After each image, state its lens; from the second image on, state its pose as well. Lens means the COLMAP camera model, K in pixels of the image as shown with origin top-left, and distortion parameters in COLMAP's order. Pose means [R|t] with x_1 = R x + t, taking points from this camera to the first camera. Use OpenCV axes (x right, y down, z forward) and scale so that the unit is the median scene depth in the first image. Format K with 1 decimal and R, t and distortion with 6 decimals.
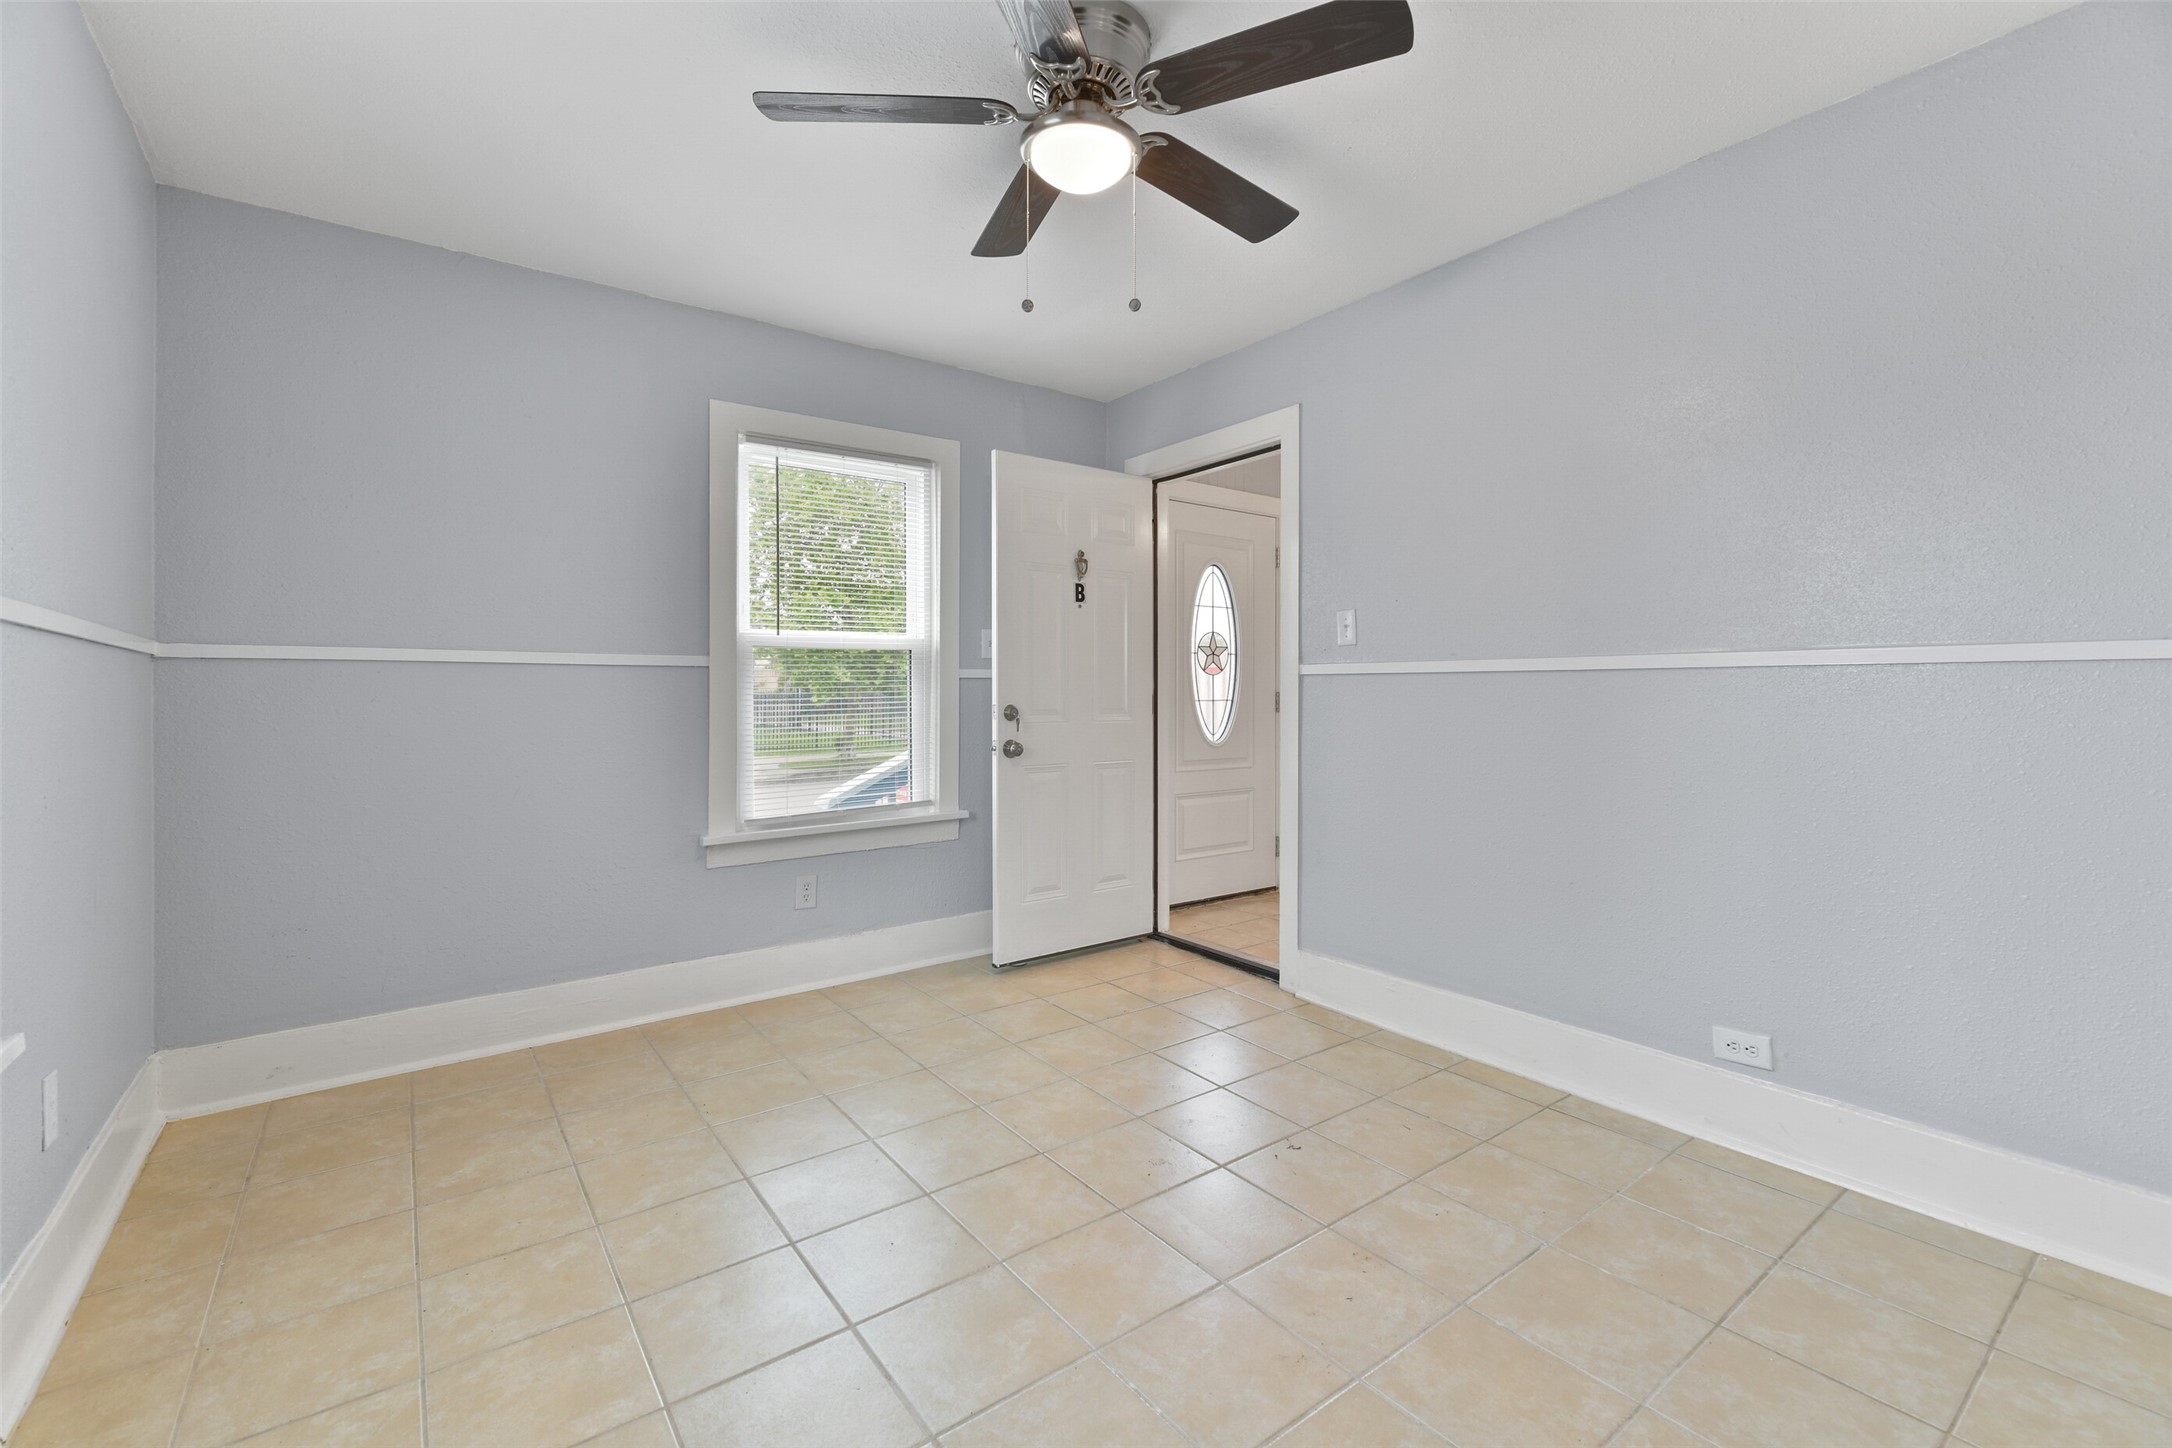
lens RADIAL K [[916.5, 0, 1090.9], [0, 916.5, 708.8], [0, 0, 1]] dist [0.001208, -0.005159]
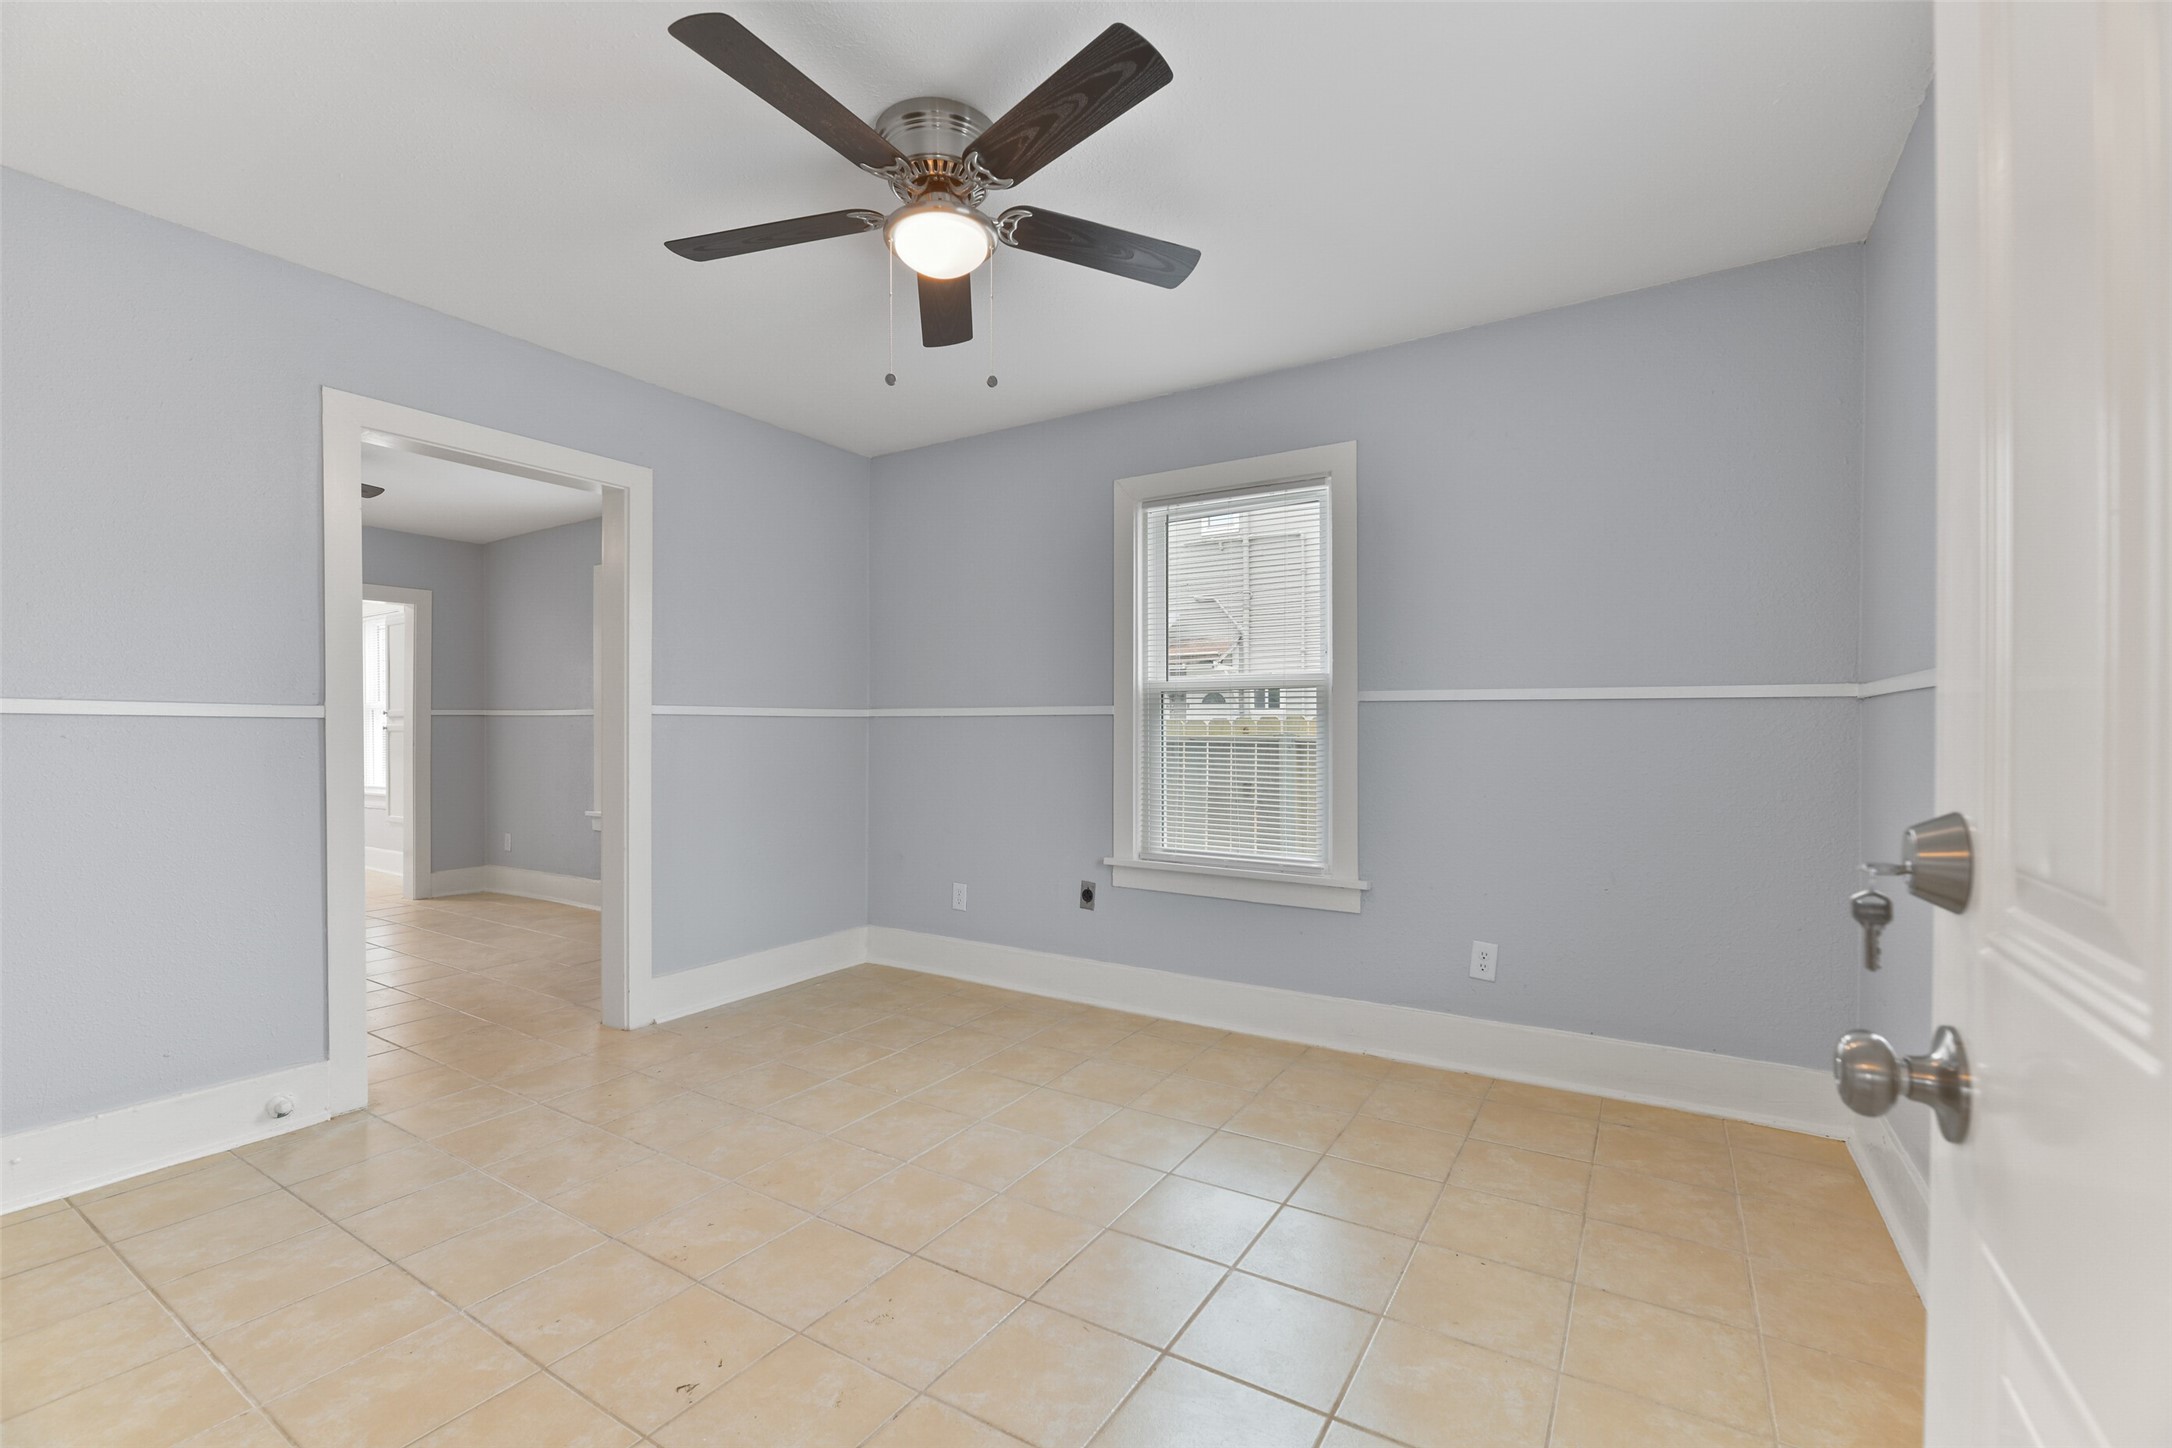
lens RADIAL K [[916.5, 0, 1090.9], [0, 916.5, 708.8], [0, 0, 1]] dist [0.001208, -0.005159]
pose [[-0.934873, -0.006229, -0.354927, 0.202190], [-0.002132, 0.999927, -0.011932, -0.034894], [0.354975, -0.010398, -0.934818, 1.936978]]
